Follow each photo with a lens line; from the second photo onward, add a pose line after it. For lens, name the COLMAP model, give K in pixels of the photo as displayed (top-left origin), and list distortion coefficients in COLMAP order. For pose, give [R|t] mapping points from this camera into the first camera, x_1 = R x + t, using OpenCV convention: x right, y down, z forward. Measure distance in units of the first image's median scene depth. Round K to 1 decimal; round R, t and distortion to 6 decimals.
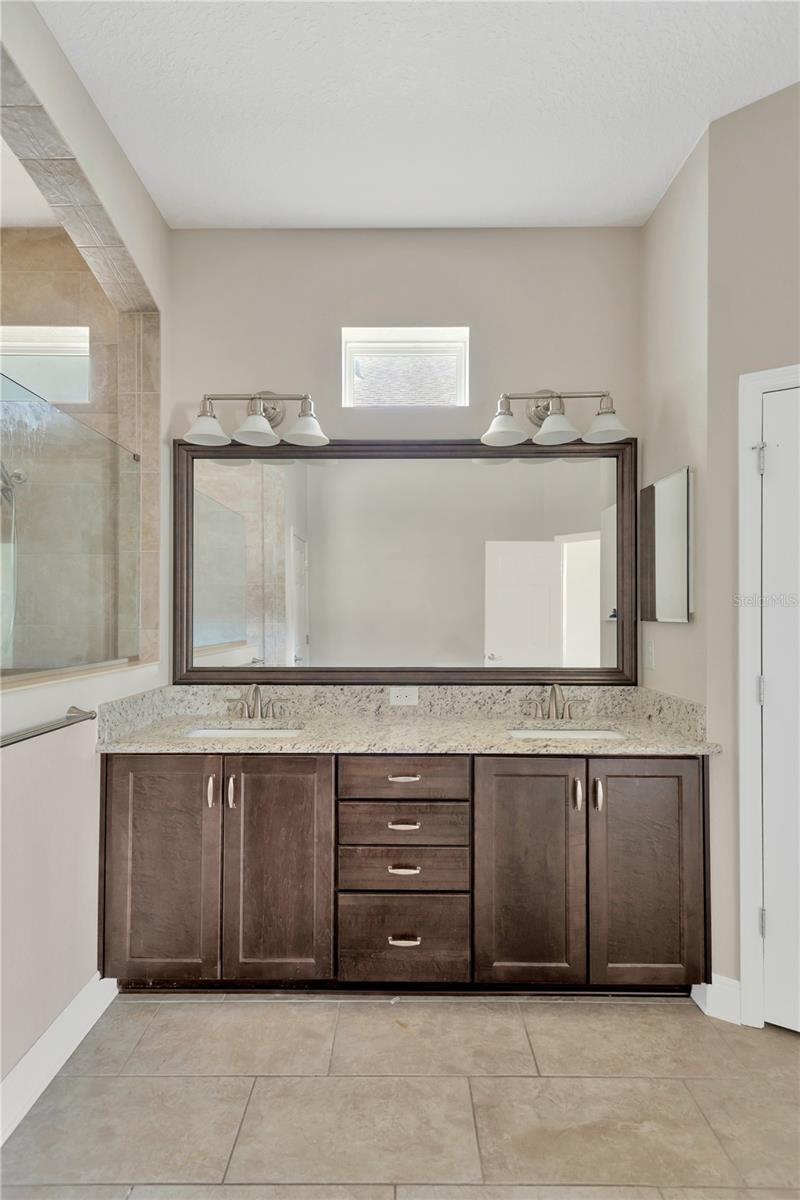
lens RADIAL K [[564.0, 0, 393.7], [0, 564.0, 610.0], [0, 0, 1]] dist [0.015479, -0.002397]
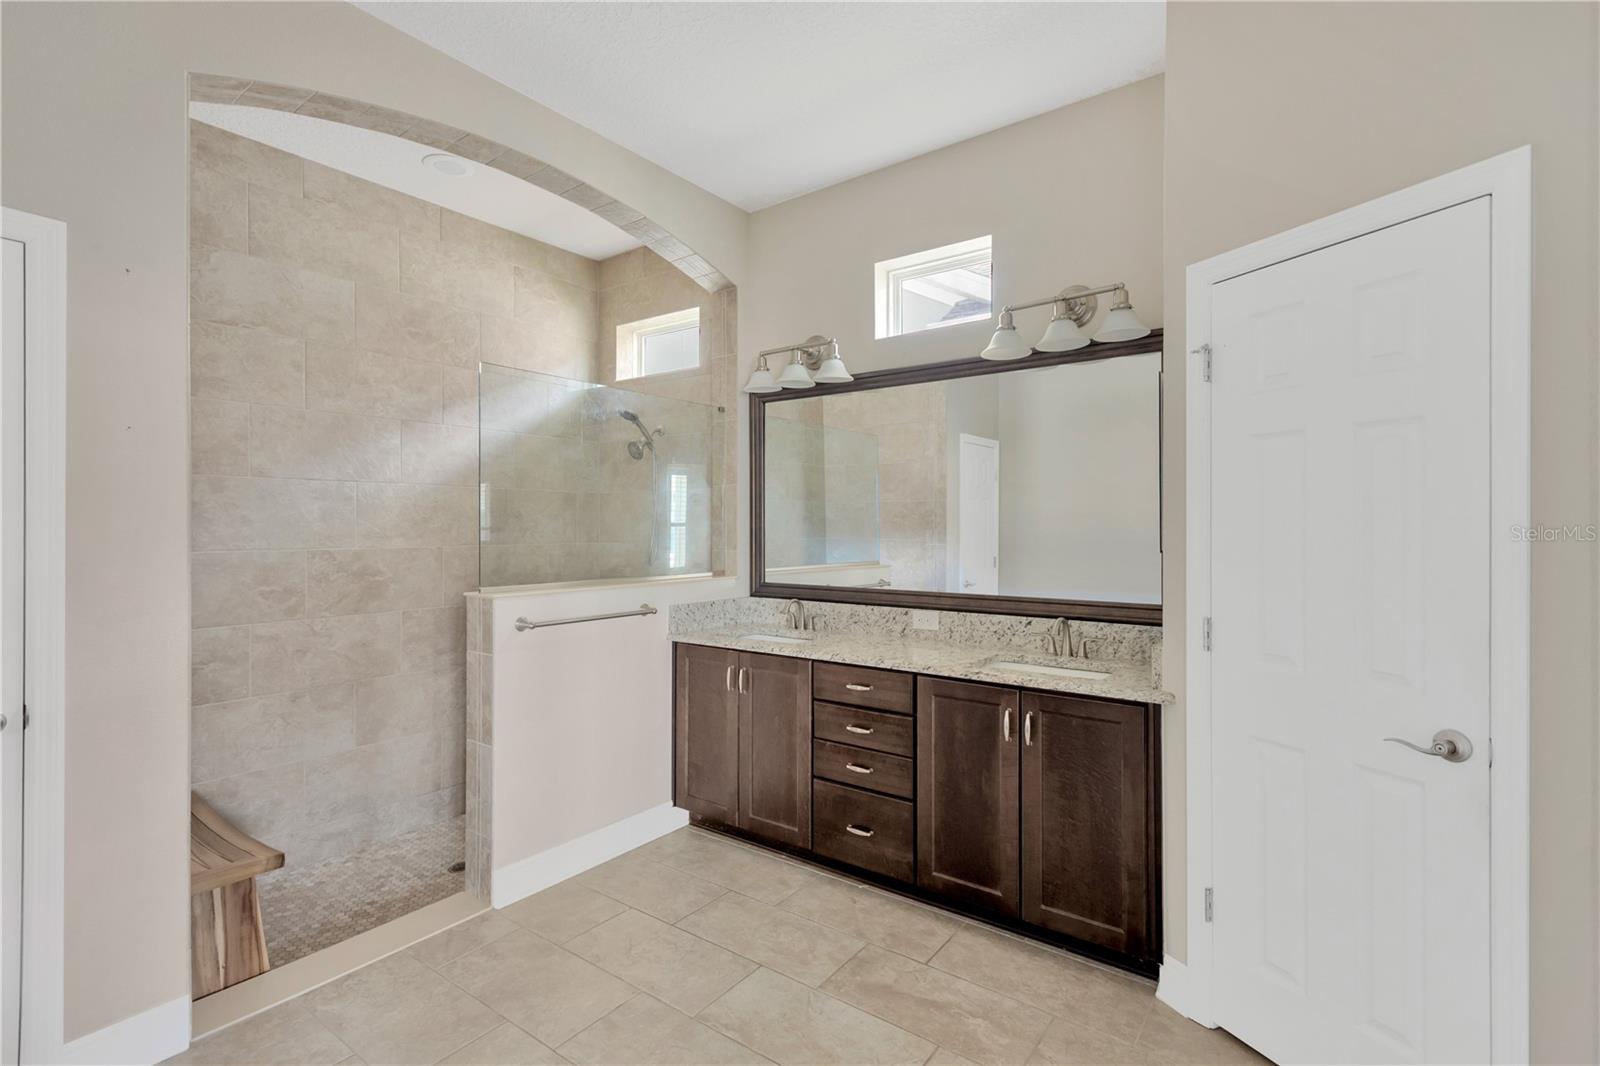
lens RADIAL K [[752.0, 0, 802.8], [0, 752.0, 526.7], [0, 0, 1]] dist [0.015479, -0.002397]
pose [[0.806897, -0.001441, -0.590690, 0.798352], [0.007100, 0.999948, 0.007260, -0.031612], [0.590650, -0.010052, 0.806866, -0.263939]]
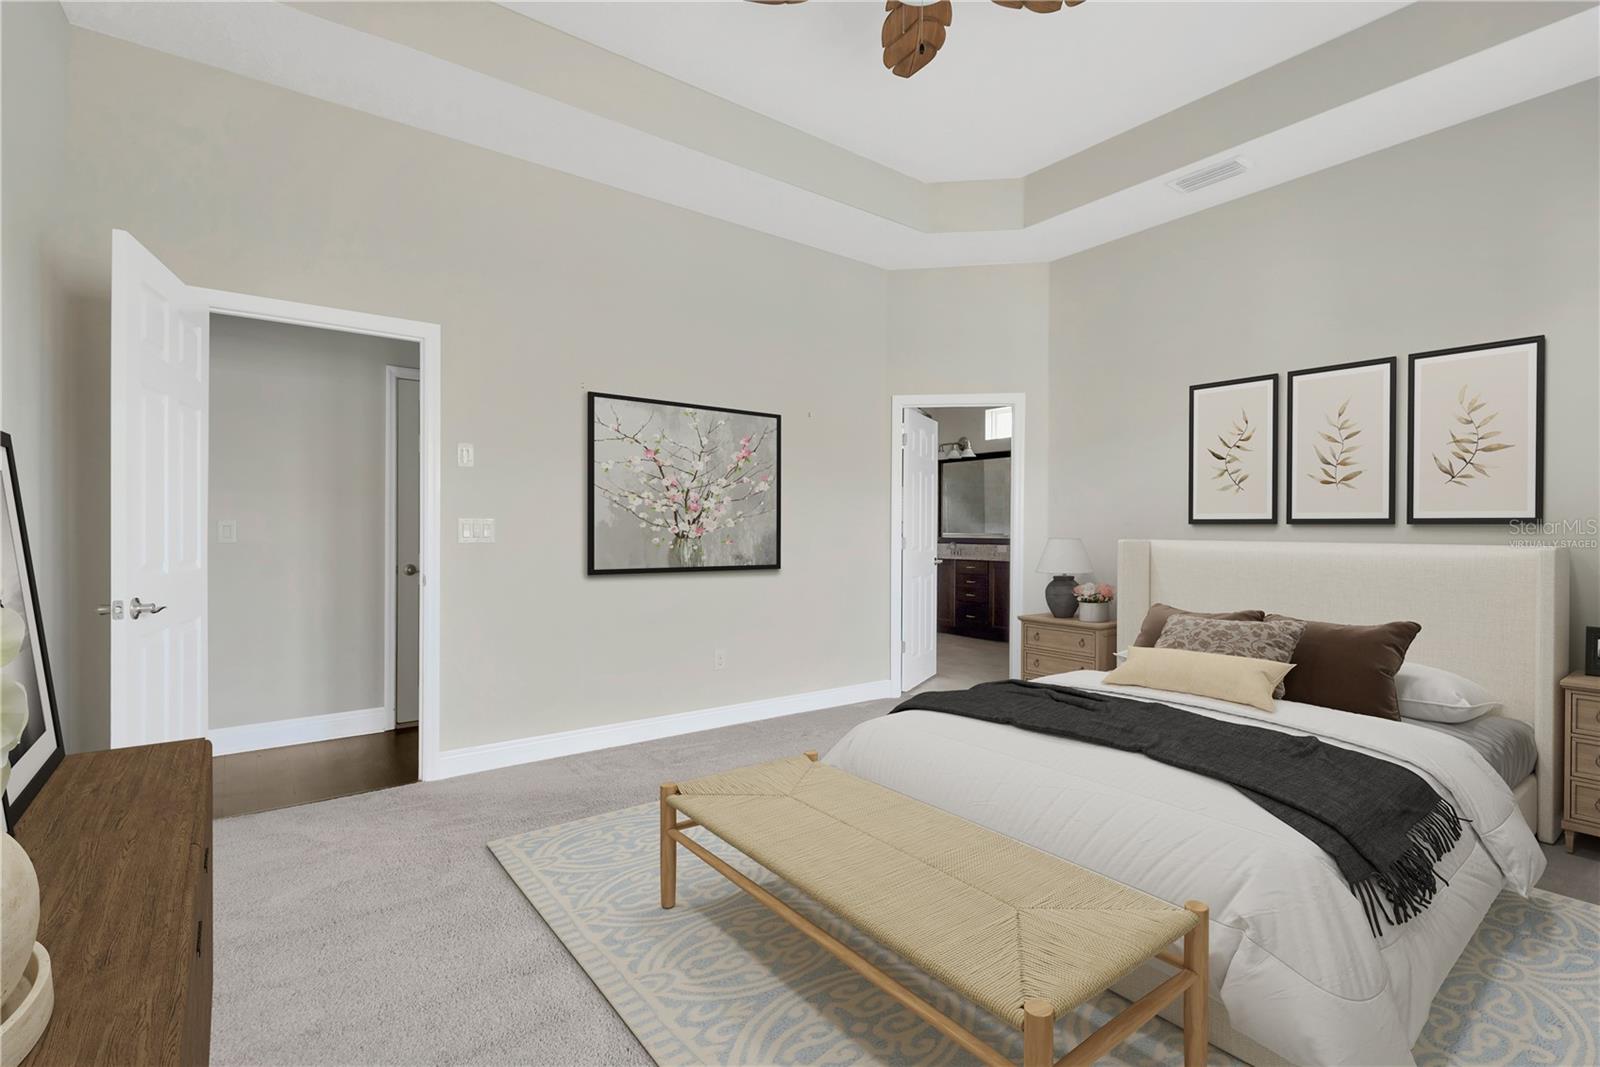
lens RADIAL K [[752.0, 0, 802.9], [0, 752.0, 528.3], [0, 0, 1]] dist [0.015479, -0.002397]
pose [[0.606612, 0.001503, -0.794997, 2.833459], [0.008448, 0.999930, 0.008337, 0.027361], [0.794953, -0.011774, 0.606556, -2.363260]]
